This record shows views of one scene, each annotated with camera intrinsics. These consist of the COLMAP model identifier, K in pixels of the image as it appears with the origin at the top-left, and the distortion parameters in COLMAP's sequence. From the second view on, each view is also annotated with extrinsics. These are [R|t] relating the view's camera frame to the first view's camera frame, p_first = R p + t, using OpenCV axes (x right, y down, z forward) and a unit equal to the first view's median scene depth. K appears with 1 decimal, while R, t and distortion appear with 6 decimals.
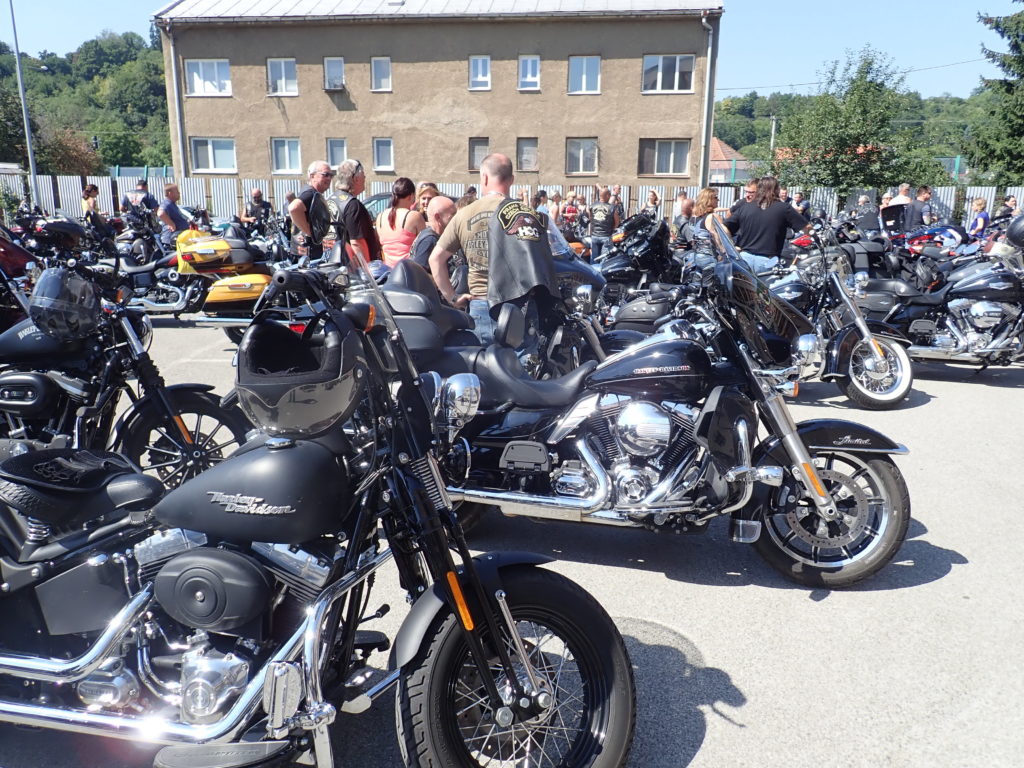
lens RADIAL K [[760.1, 0, 502.4], [0, 760.1, 385.8], [0, 0, 1]] dist [0.001890, -0.003393]
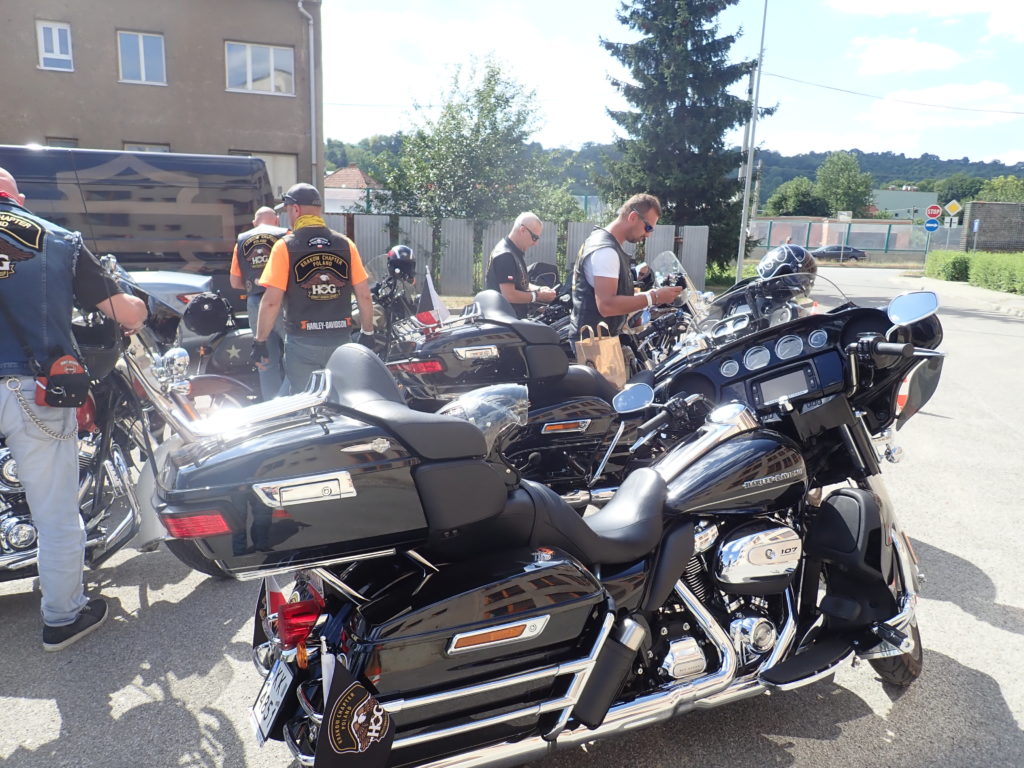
lens RADIAL K [[760.1, 0, 516.2], [0, 760.1, 387.7], [0, 0, 1]] dist [0.001890, -0.003393]
pose [[0.901046, -0.067803, 0.428391, 0.421405], [0.085814, 0.996049, -0.022846, -0.202882], [-0.425150, 0.057348, 0.903304, 0.889302]]
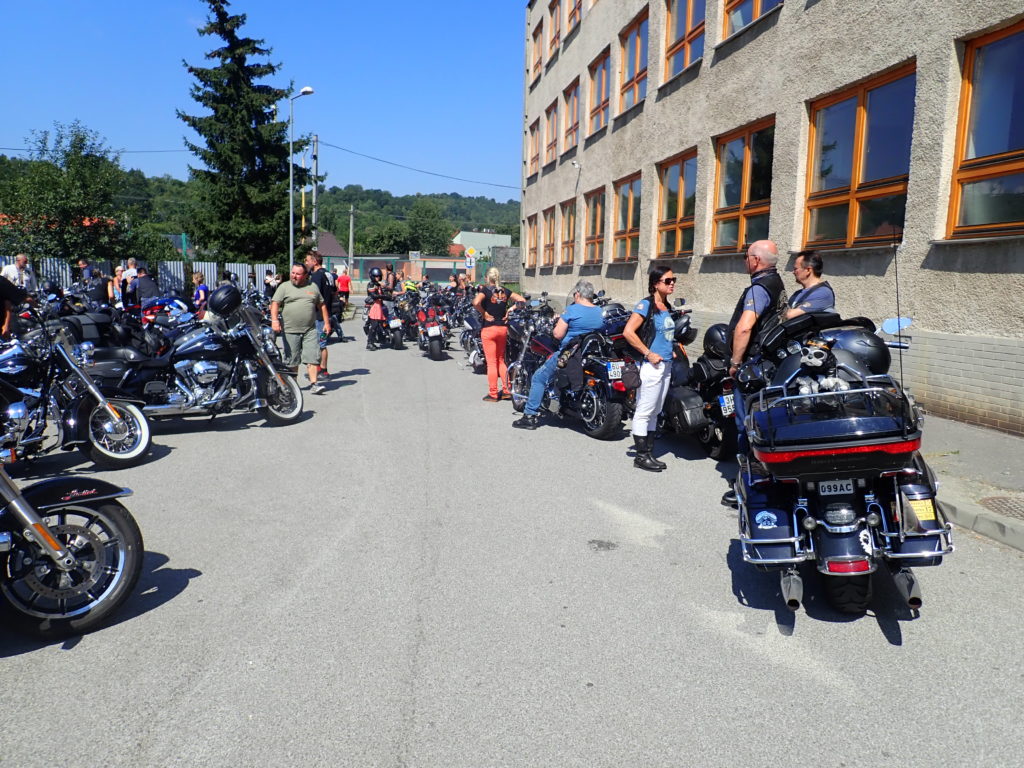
lens RADIAL K [[760.1, 0, 512.0], [0, 760.1, 386.9], [0, 0, 1]] dist [0.001890, -0.003393]
pose [[0.606797, -0.100430, 0.788486, -0.005688], [0.169785, 0.985468, -0.005142, 0.015339], [-0.776511, 0.136994, 0.615031, -0.086745]]
